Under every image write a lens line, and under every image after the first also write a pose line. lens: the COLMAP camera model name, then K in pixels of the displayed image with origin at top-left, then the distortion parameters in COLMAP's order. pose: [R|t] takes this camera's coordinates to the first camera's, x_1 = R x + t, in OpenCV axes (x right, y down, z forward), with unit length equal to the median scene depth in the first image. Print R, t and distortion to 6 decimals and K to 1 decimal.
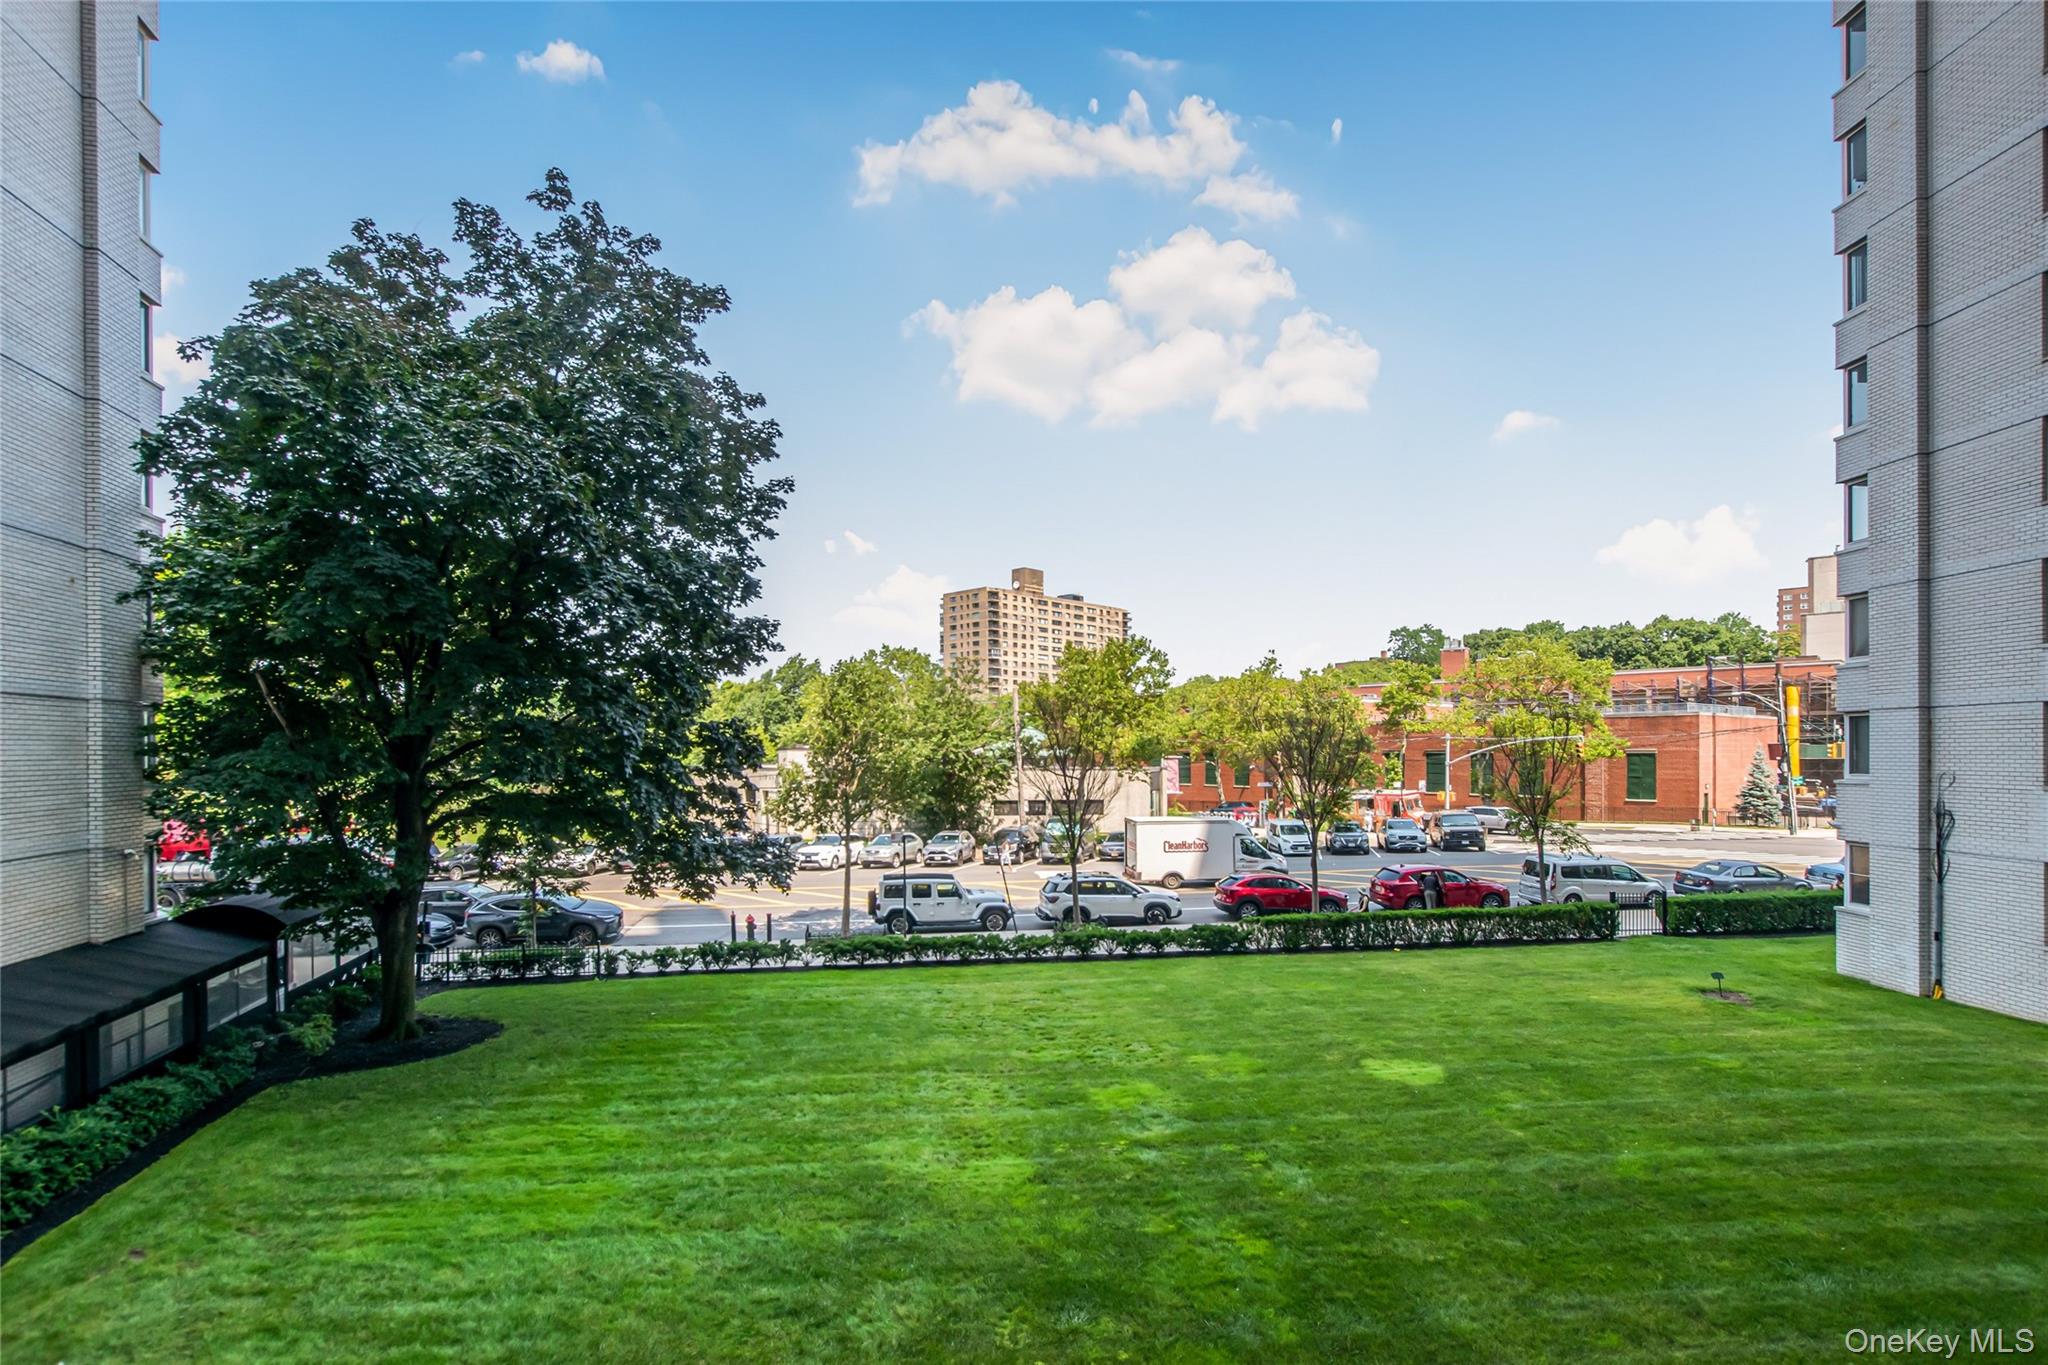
lens RADIAL K [[969.8, 0, 983.6], [0, 969.8, 748.6], [0, 0, 1]] dist [-0.001597, -0.000229]
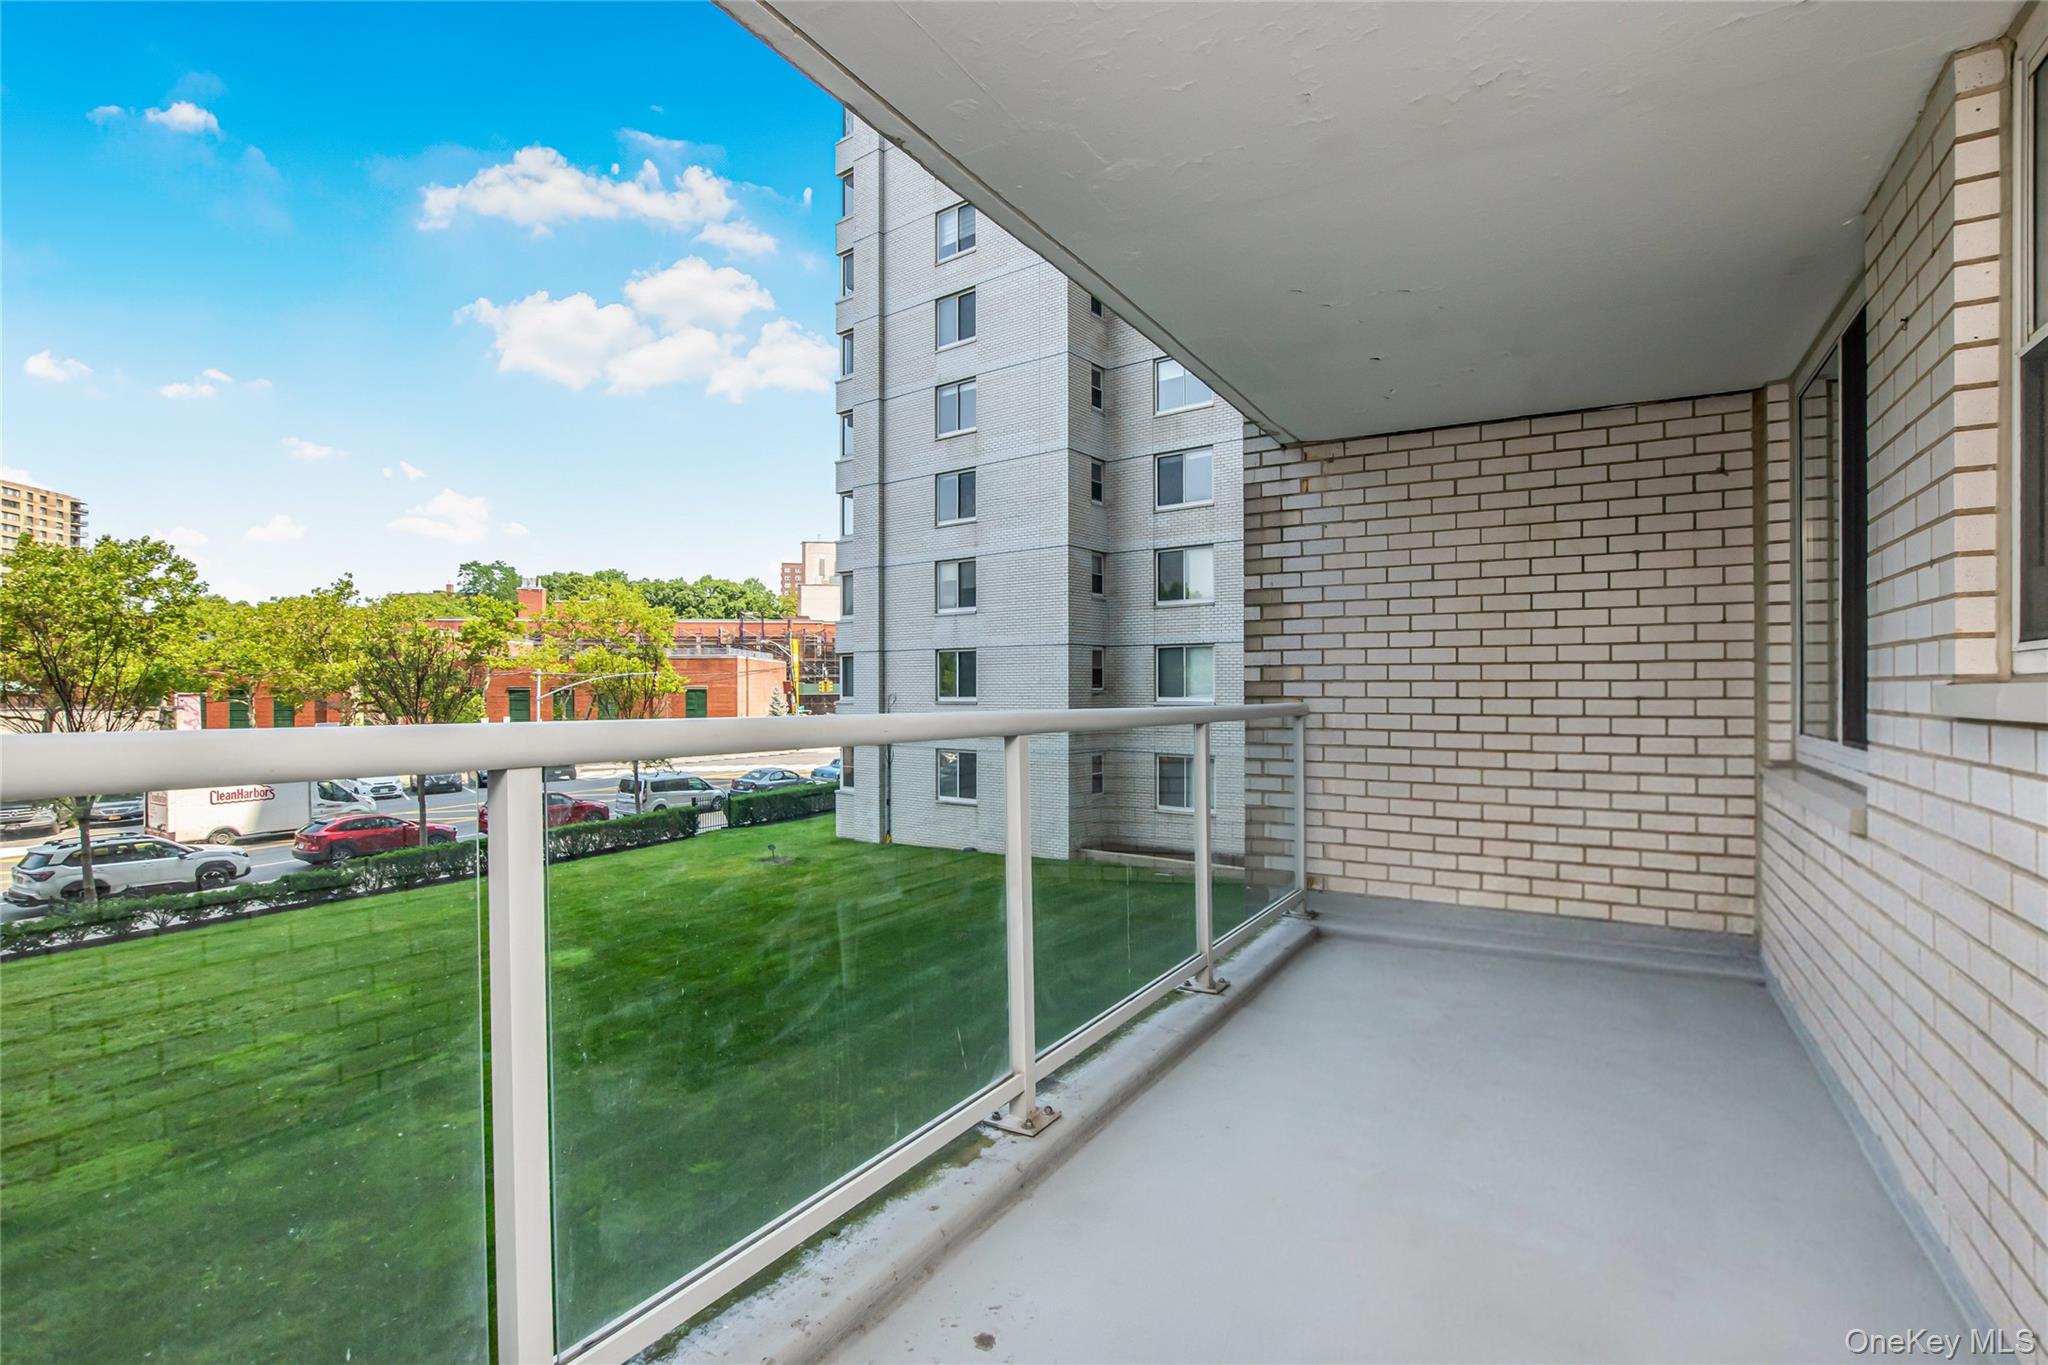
lens RADIAL K [[984.0, 0, 1024.0], [0, 984.0, 682.5], [0, 0, 1]] dist [0.000529, 0.000256]
pose [[0.592822, 0.005907, 0.805312, -0.088001], [0.001885, 0.999960, -0.008723, 0.013067], [-0.805331, 0.006689, 0.592788, -0.058704]]
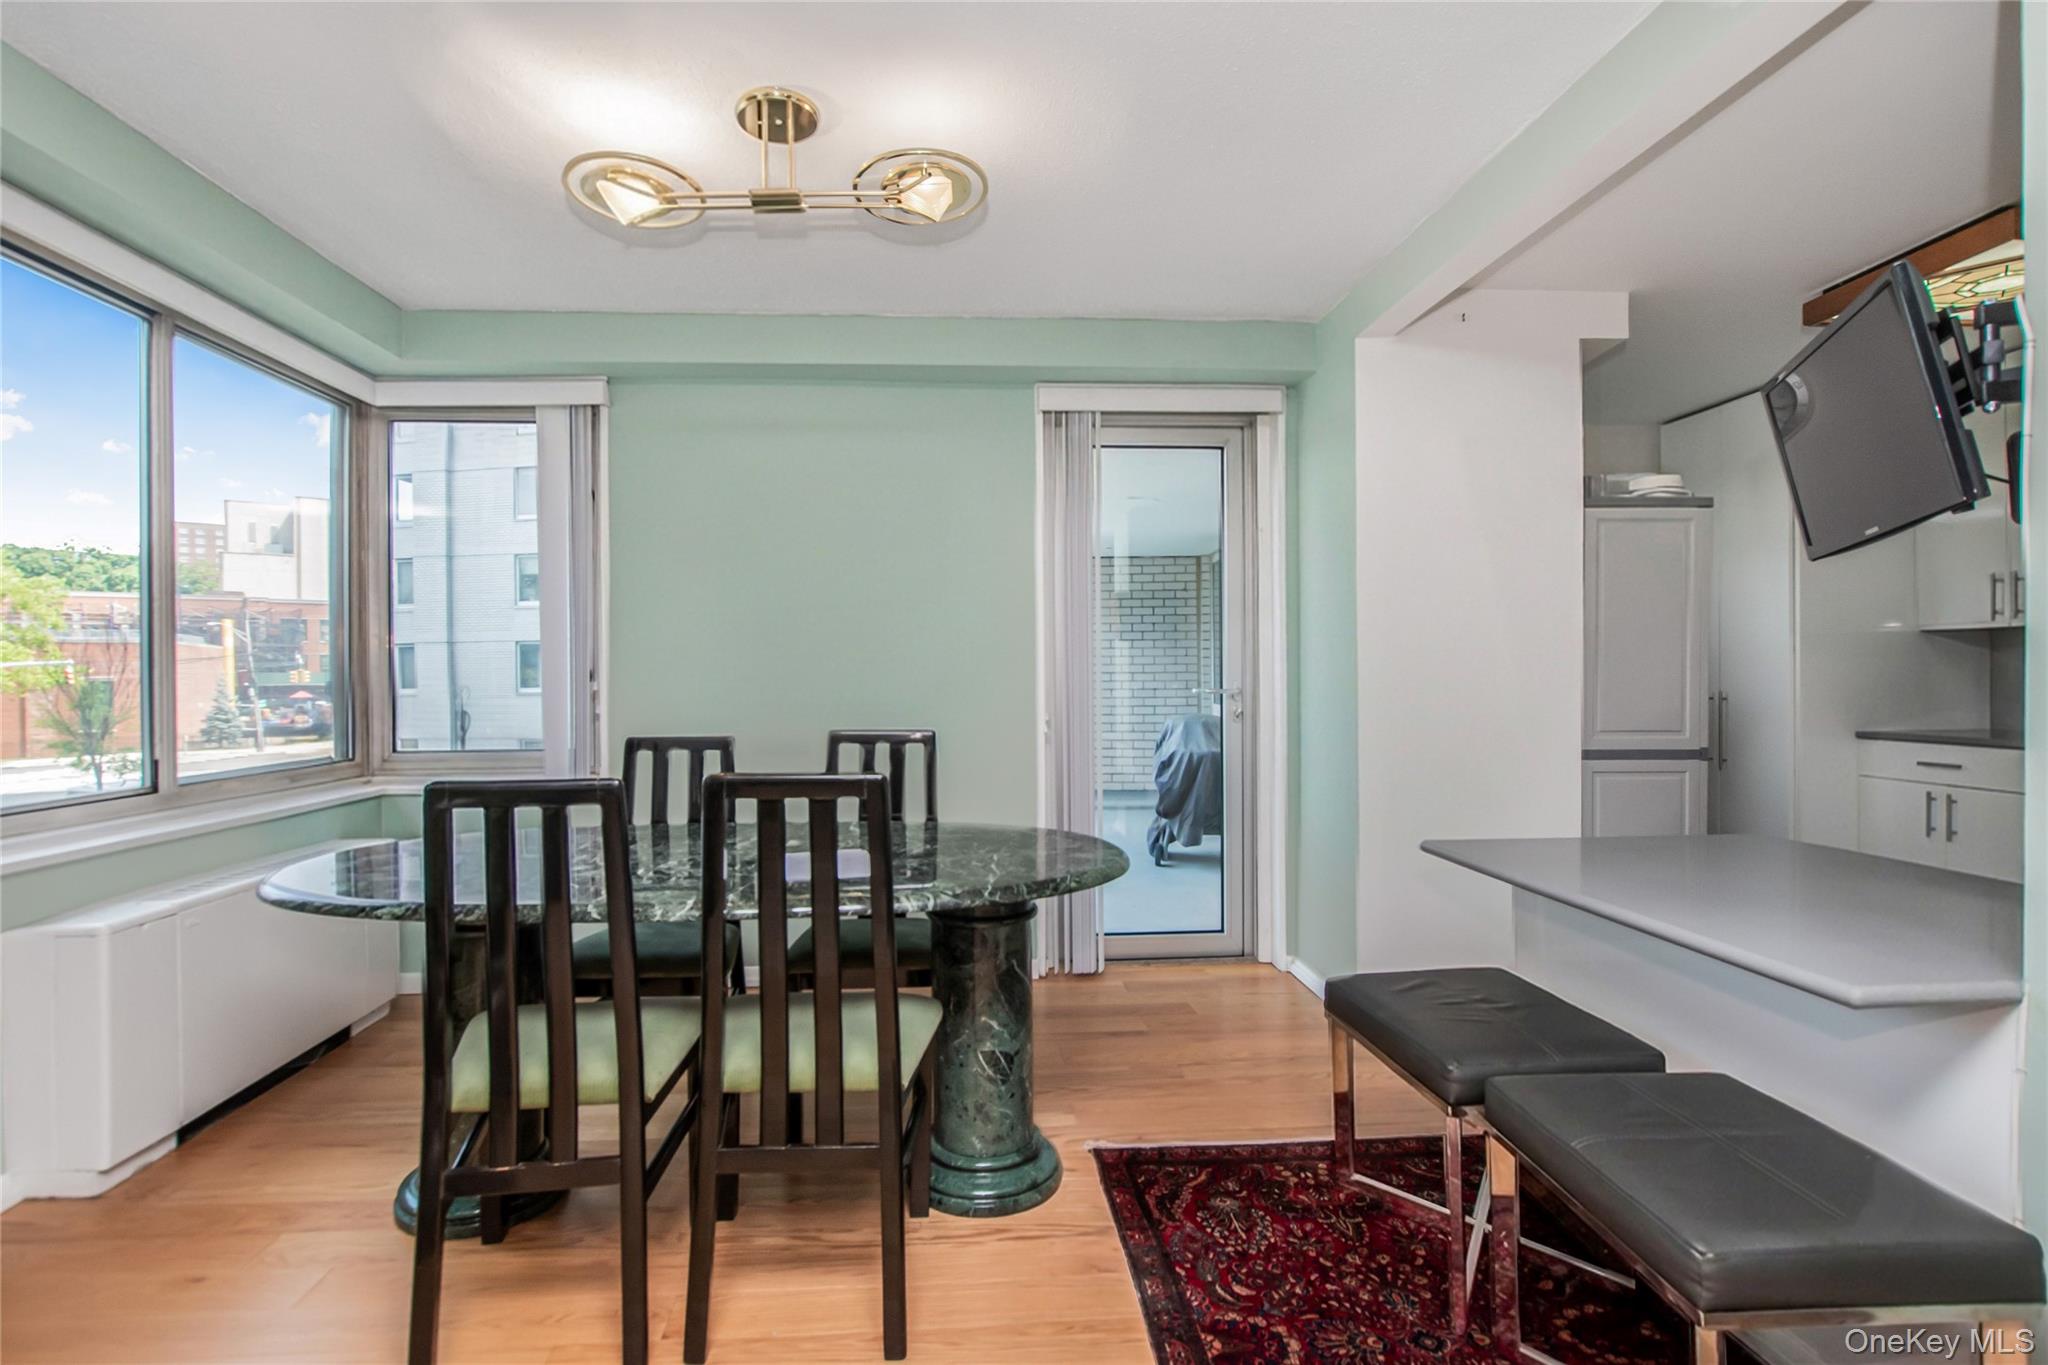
lens RADIAL K [[984.0, 0, 1024.0], [0, 984.0, 682.5], [0, 0, 1]] dist [0.000529, 0.000256]
pose [[0.128923, -0.012862, 0.991571, -0.273633], [0.010324, 0.999879, 0.011627, 0.006889], [-0.991601, 0.008738, 0.129040, -0.041997]]
